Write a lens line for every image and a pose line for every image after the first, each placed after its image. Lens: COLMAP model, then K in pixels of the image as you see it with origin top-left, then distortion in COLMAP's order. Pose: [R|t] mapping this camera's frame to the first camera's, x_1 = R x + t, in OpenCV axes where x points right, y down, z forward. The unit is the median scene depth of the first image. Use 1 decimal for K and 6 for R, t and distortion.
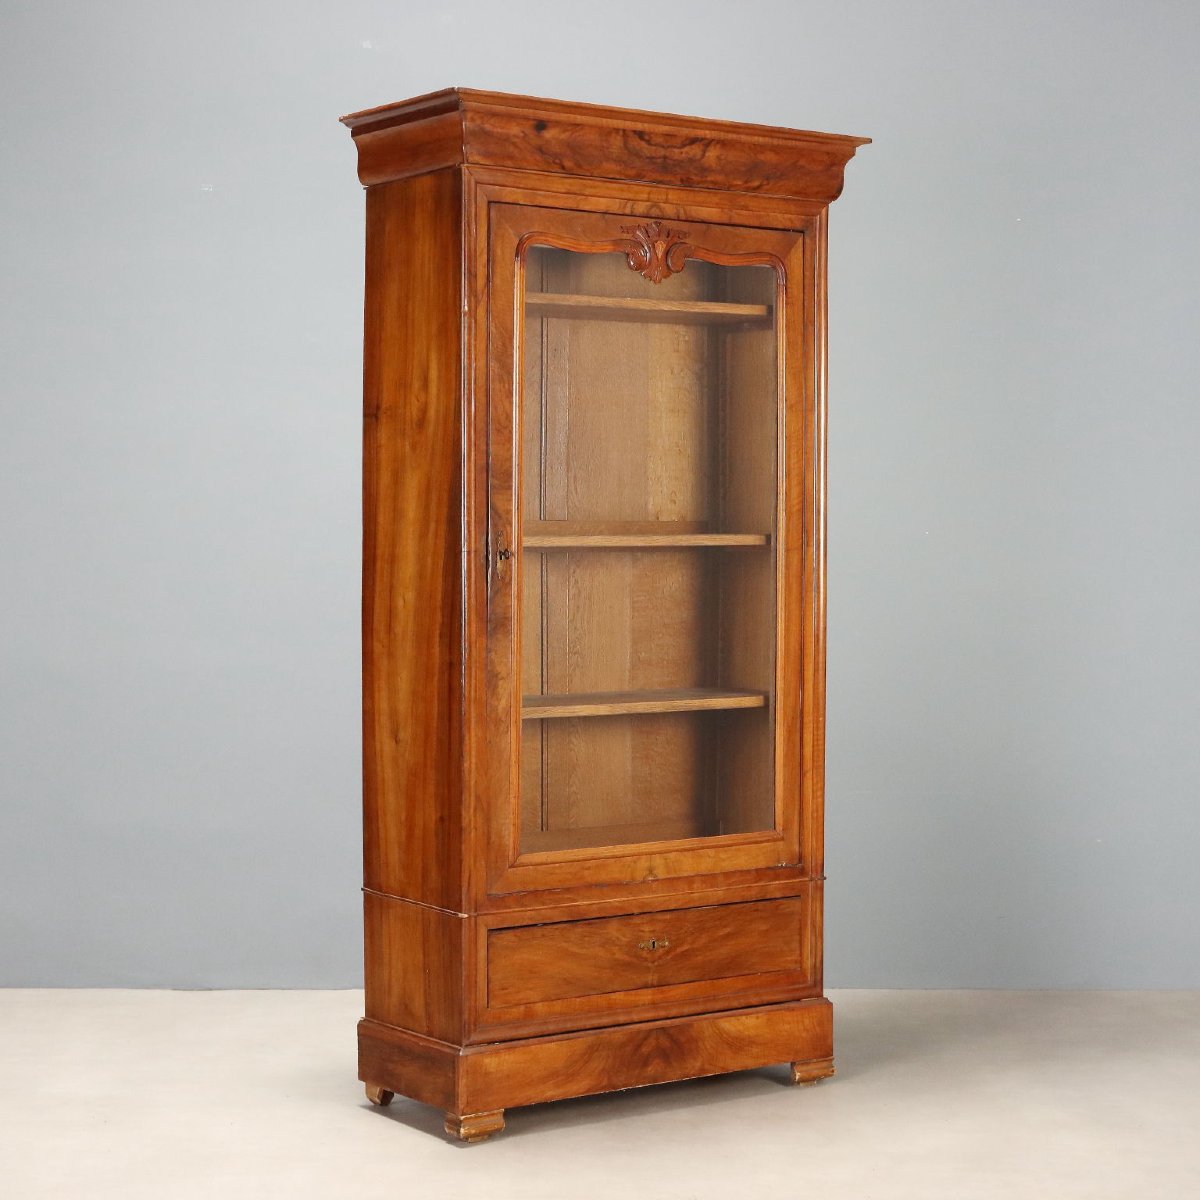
lens RADIAL K [[2510.3, 0, 600.0], [0, 2510.3, 600.0], [0, 0, 1]] dist [-0.005176, 0.100952]
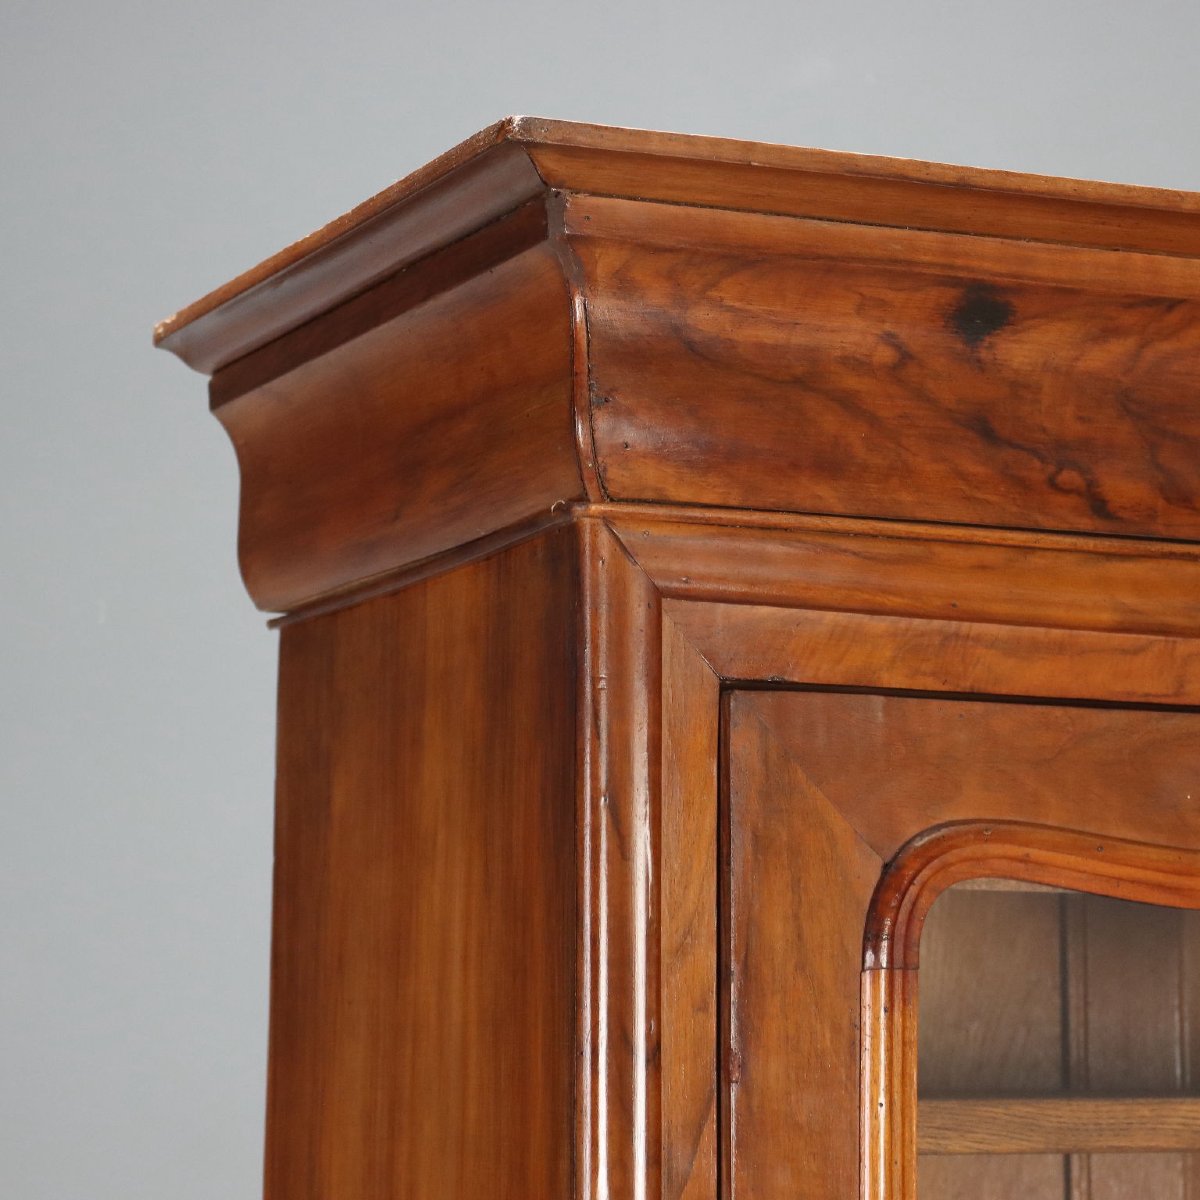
lens RADIAL K [[3685.2, 0, 600.0], [0, 3685.2, 600.0], [0, 0, 1]] dist [0.085420, 0.162446]
pose [[0.980111, -0.024995, -0.196871, 0.004450], [-0.005170, 0.988484, -0.151239, -0.116009], [0.198384, 0.149248, 0.968694, 0.683227]]
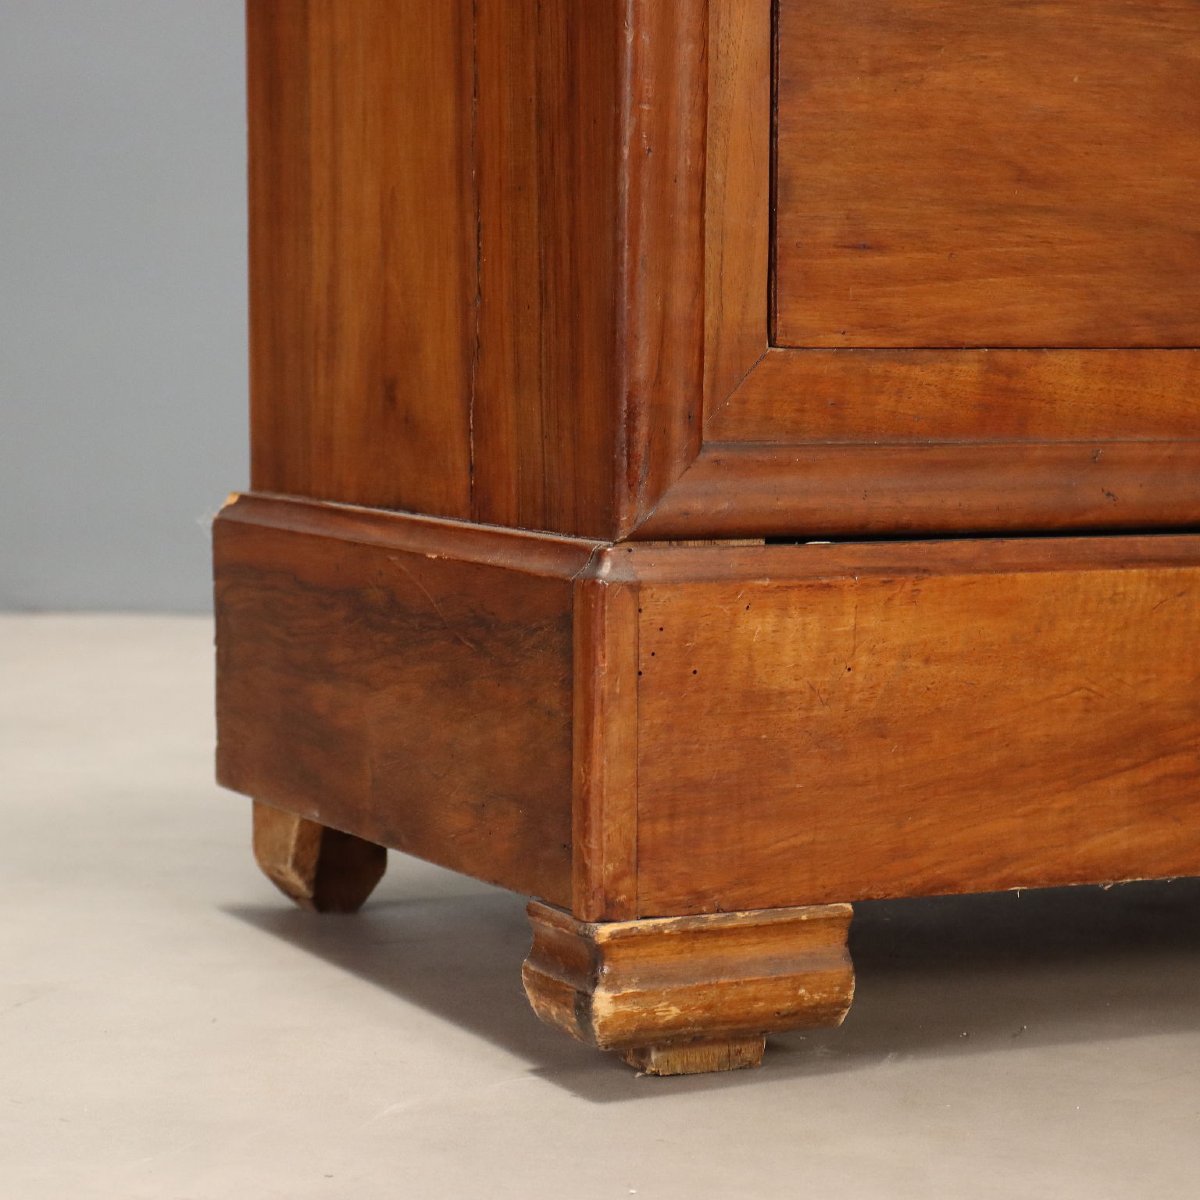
lens RADIAL K [[3685.2, 0, 600.0], [0, 3685.2, 600.0], [0, 0, 1]] dist [0.085420, 0.162446]
pose [[0.984071, 0.021546, -0.176464, -0.009371], [-0.012168, 0.998464, 0.054057, 0.162409], [0.177357, -0.051049, 0.982822, 0.716652]]
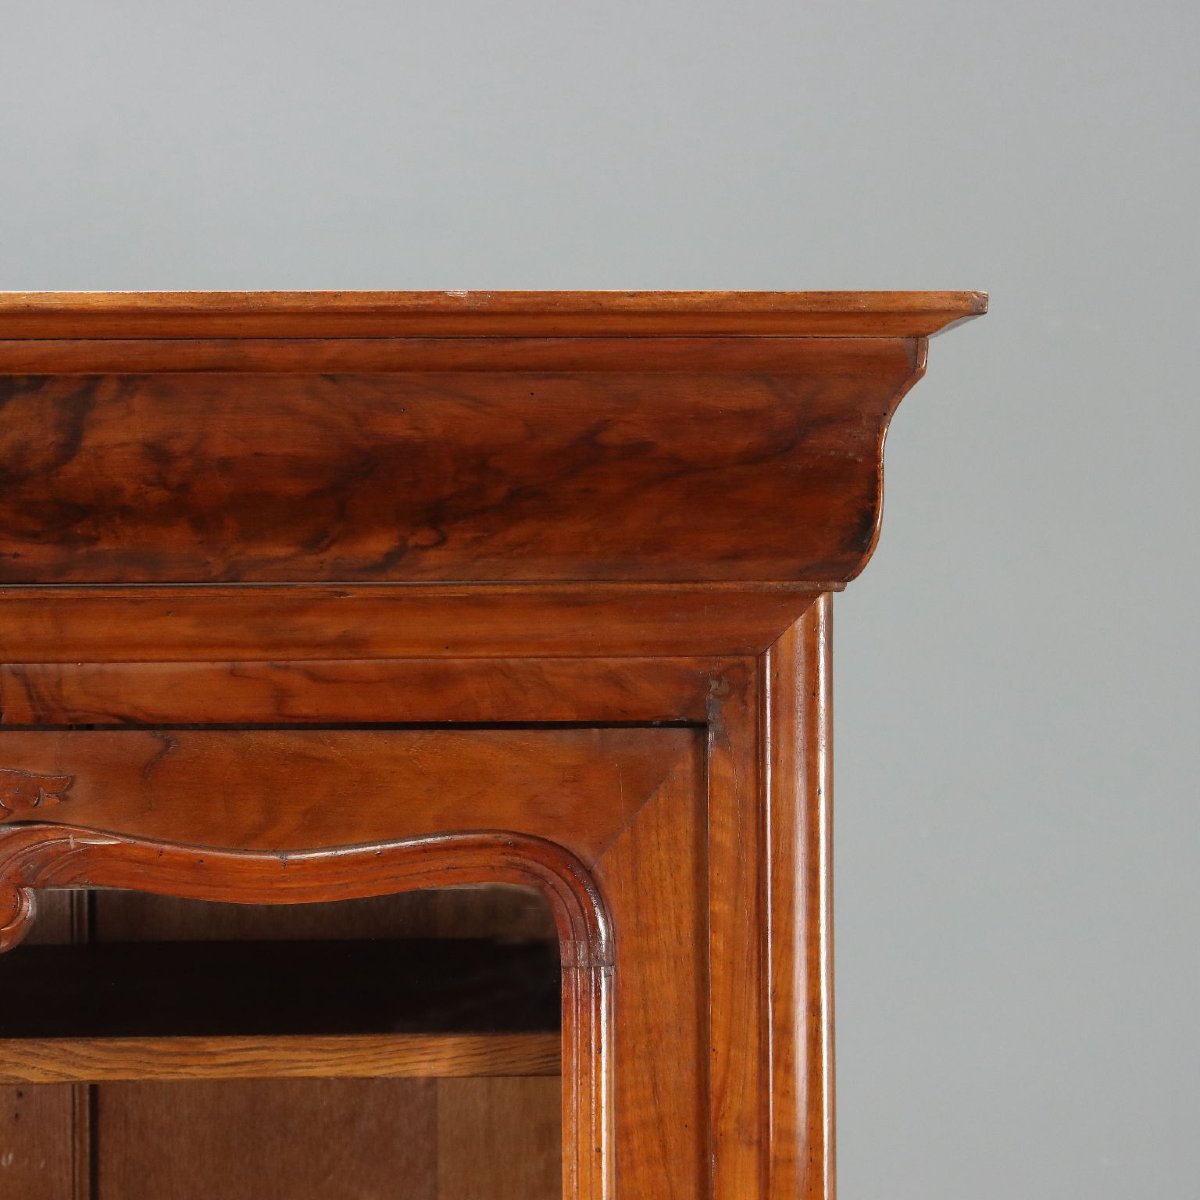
lens RADIAL K [[2648.8, 0, 600.0], [0, 2648.8, 600.0], [0, 0, 1]] dist [0.008824, -0.000552]
pose [[0.822719, 0.009887, -0.568363, 0.219235], [-0.009941, 0.999946, 0.003004, -0.167074], [0.568362, 0.003179, 0.822773, 0.843513]]
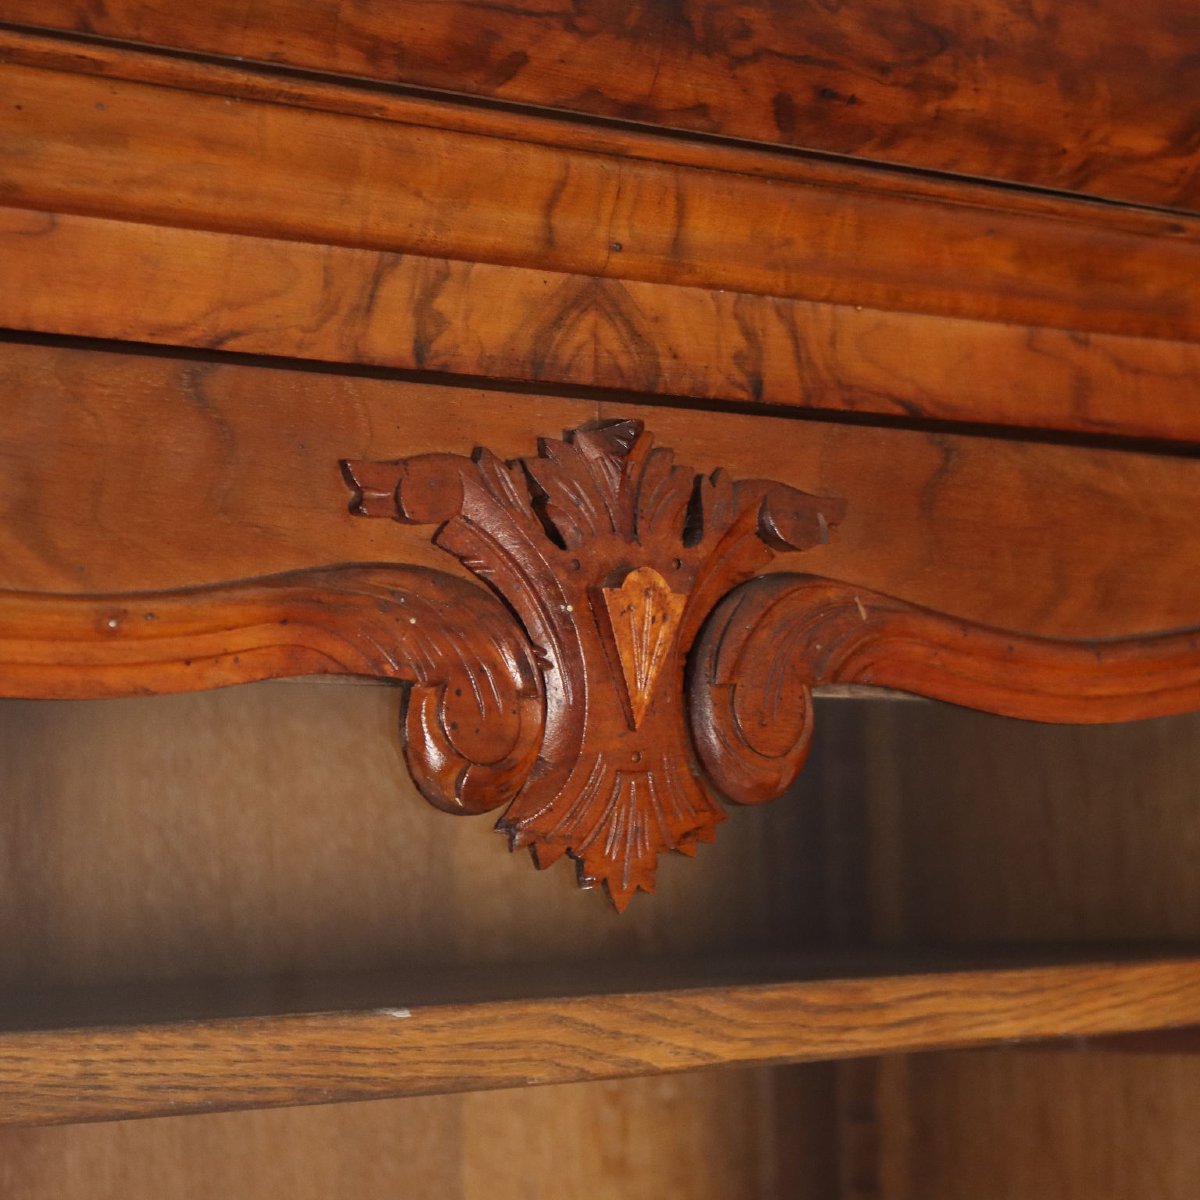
lens RADIAL K [[3685.2, 0, 600.0], [0, 3685.2, 600.0], [0, 0, 1]] dist [0.085420, 0.162446]
pose [[0.992277, -0.023225, 0.121847, -0.001110], [0.036611, 0.993389, -0.108802, -0.122189], [-0.118515, 0.112423, 0.986567, 0.821982]]
